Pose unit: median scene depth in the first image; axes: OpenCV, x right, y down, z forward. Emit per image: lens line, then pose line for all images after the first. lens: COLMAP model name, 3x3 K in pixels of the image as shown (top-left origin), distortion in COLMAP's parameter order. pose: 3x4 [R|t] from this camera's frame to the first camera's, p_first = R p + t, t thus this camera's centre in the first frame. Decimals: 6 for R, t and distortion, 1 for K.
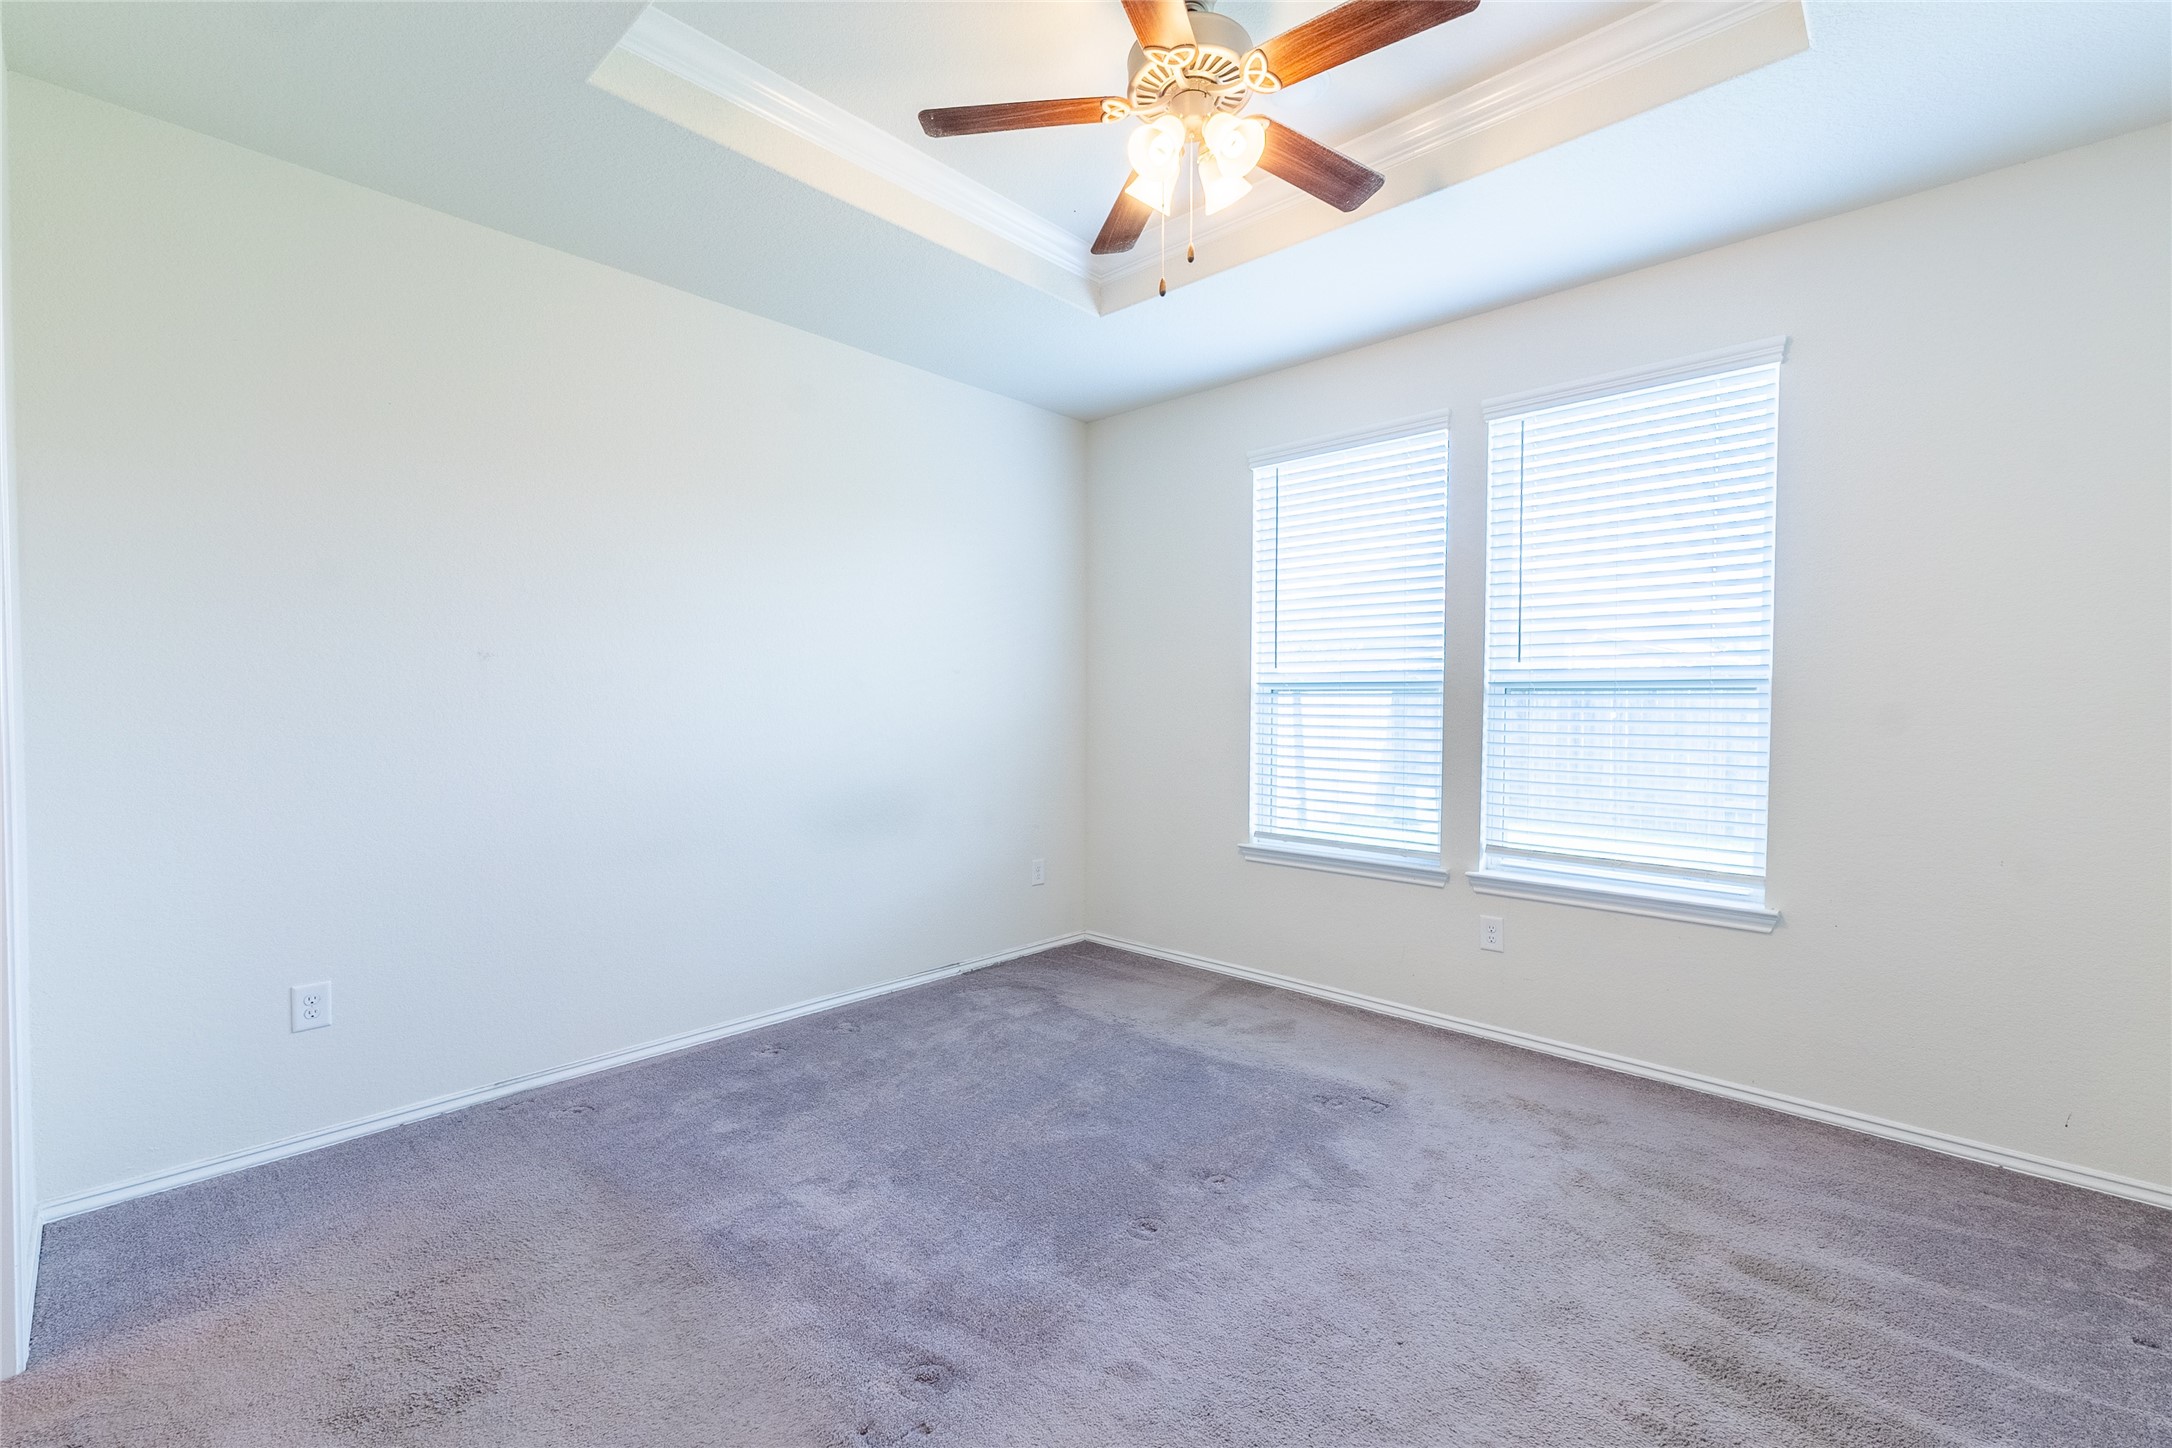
lens RADIAL K [[920.0, 0, 1086.0], [0, 920.0, 724.0], [0, 0, 1]] dist [0.001599, 0.000031]
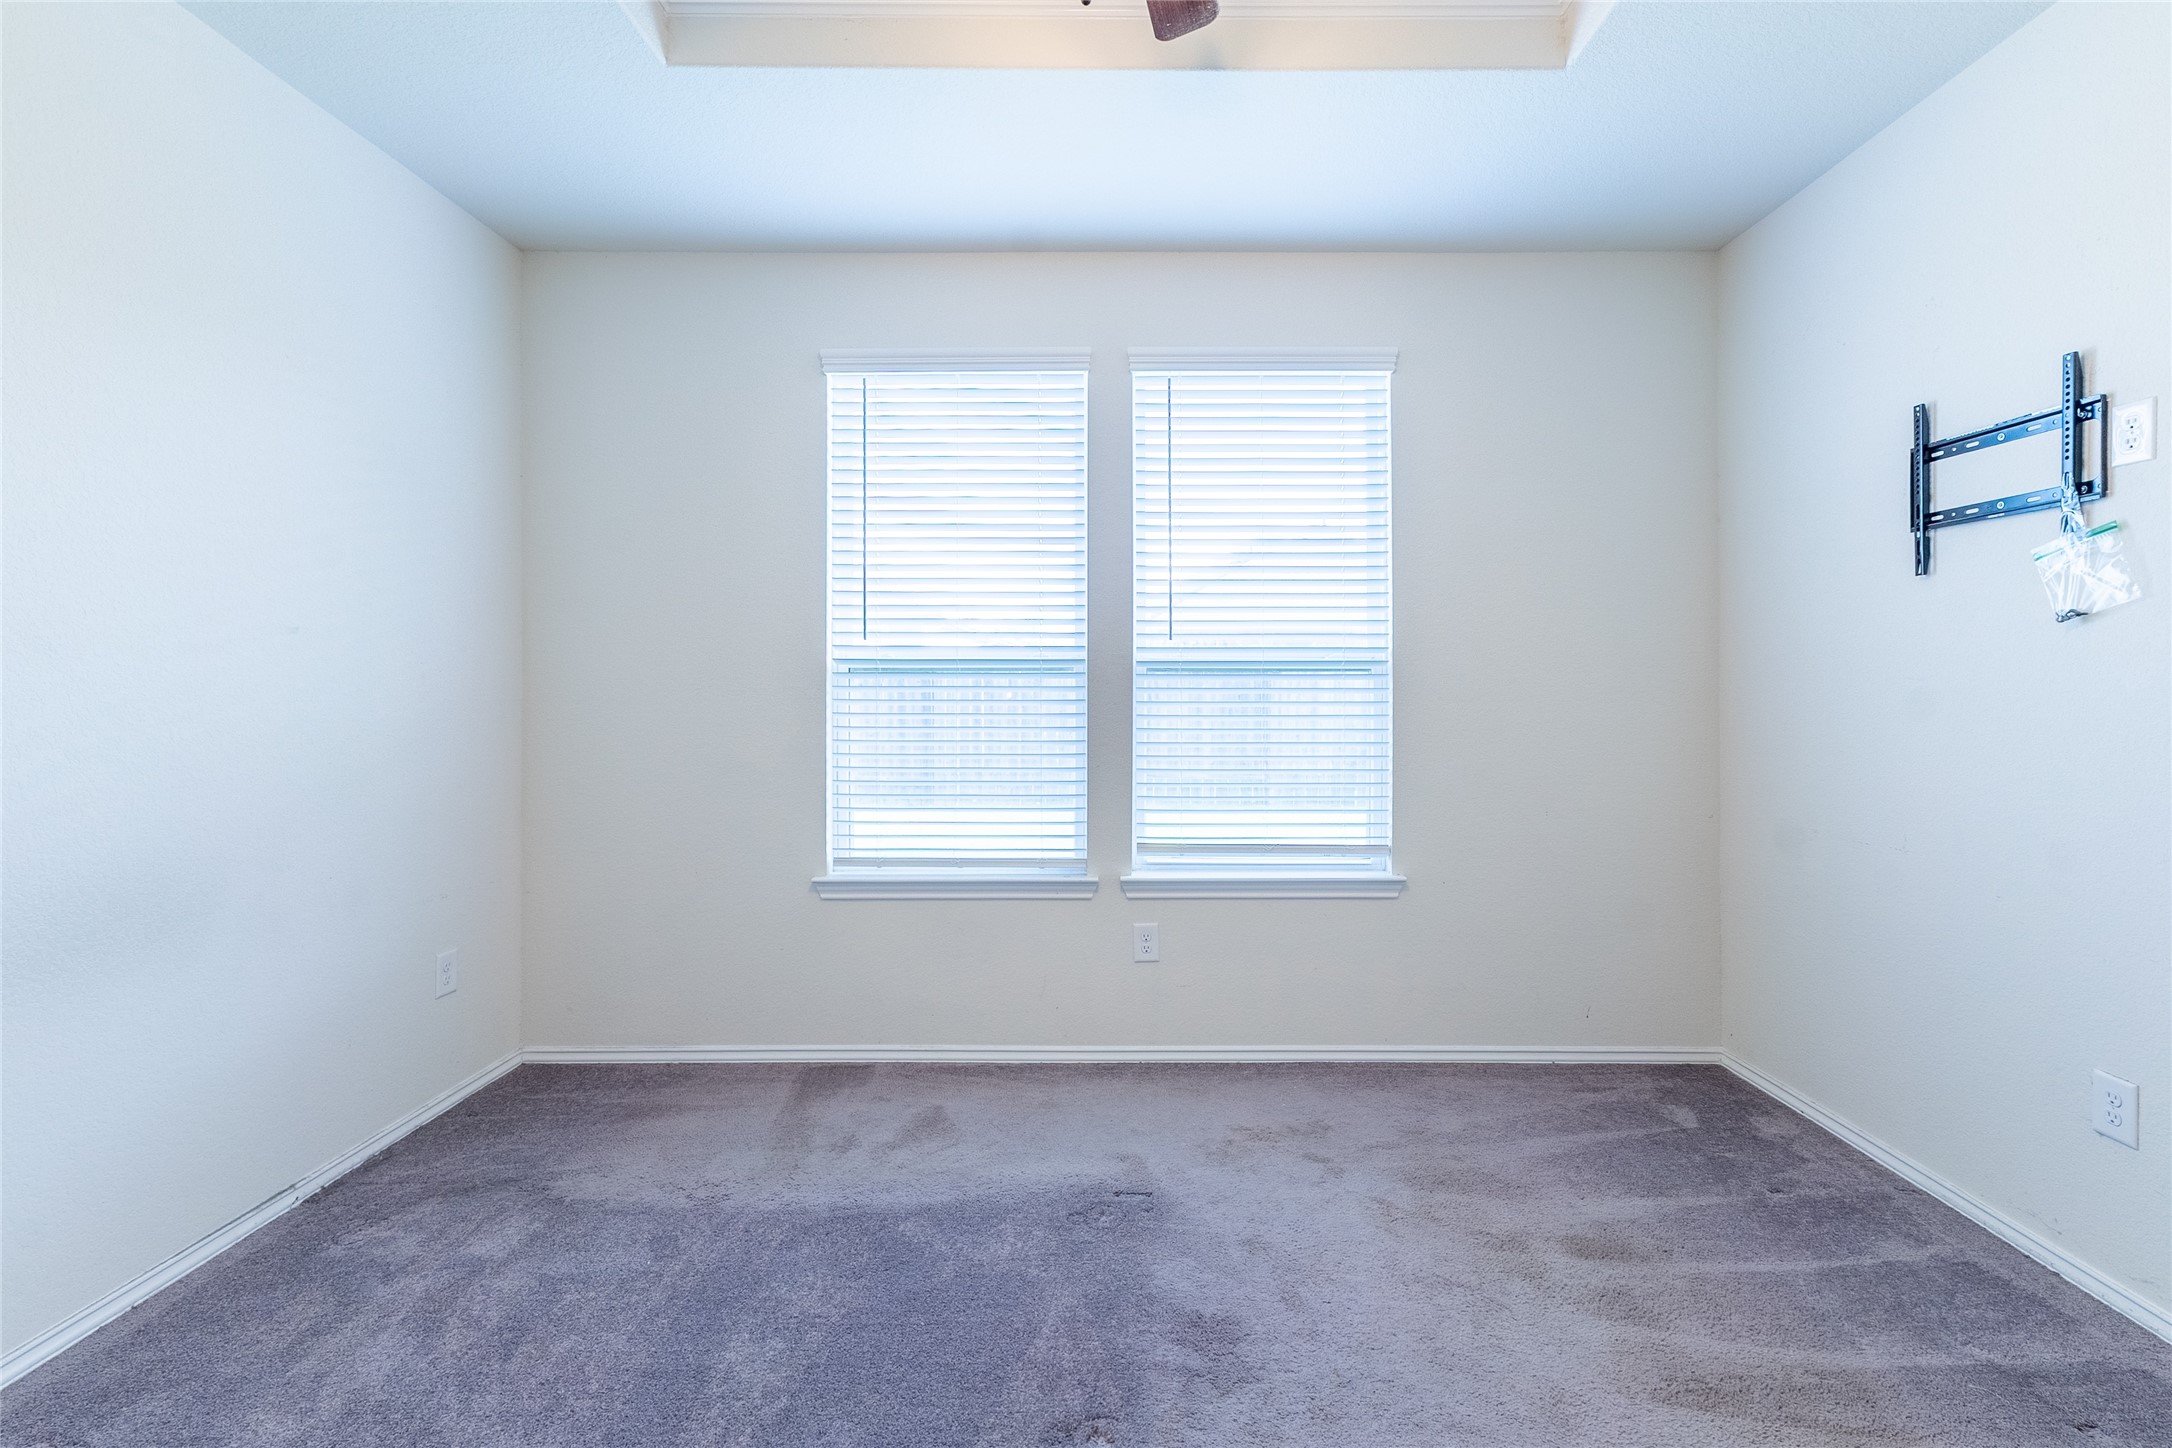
lens RADIAL K [[934.7, 0, 1124.3], [0, 934.7, 685.2], [0, 0, 1]] dist [0.001857, 0.000440]
pose [[0.728585, -0.005275, 0.684935, -0.190250], [0.019406, 0.999728, -0.012943, -0.010444], [-0.684681, 0.022722, 0.728489, 0.337502]]
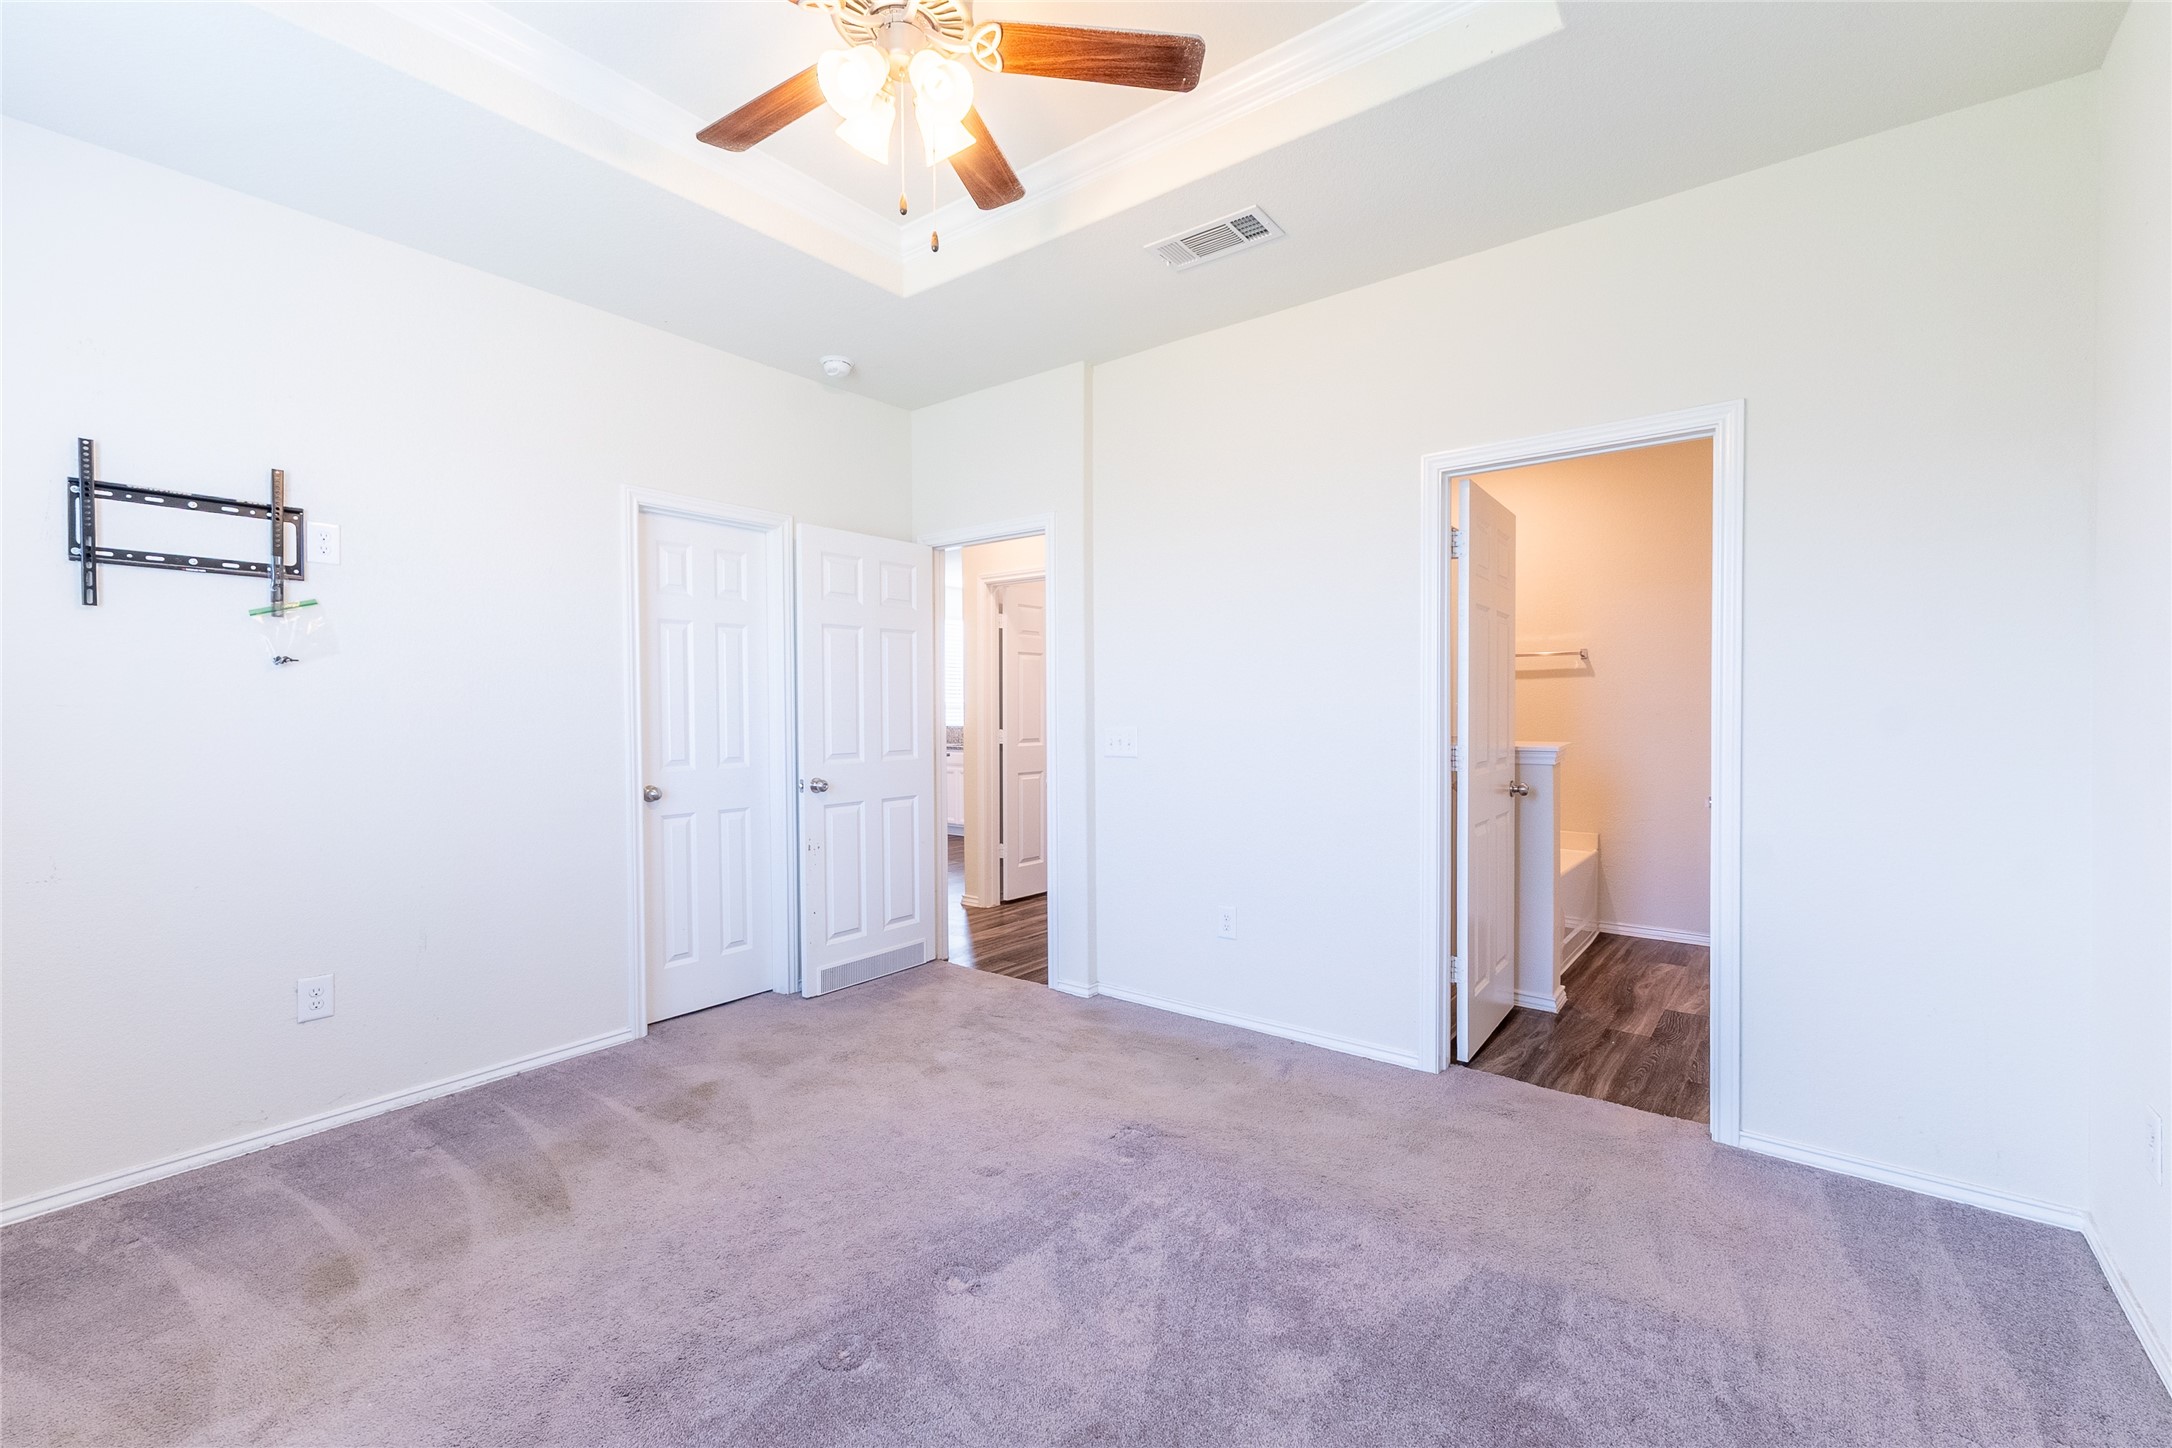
lens RADIAL K [[920.0, 0, 1086.0], [0, 920.0, 724.0], [0, 0, 1]] dist [0.001599, 0.000031]
pose [[-0.996024, 0.002546, -0.089054, 0.009999], [-0.000996, 0.999211, 0.039701, -0.026738], [0.089084, 0.039632, -0.995235, 1.162669]]
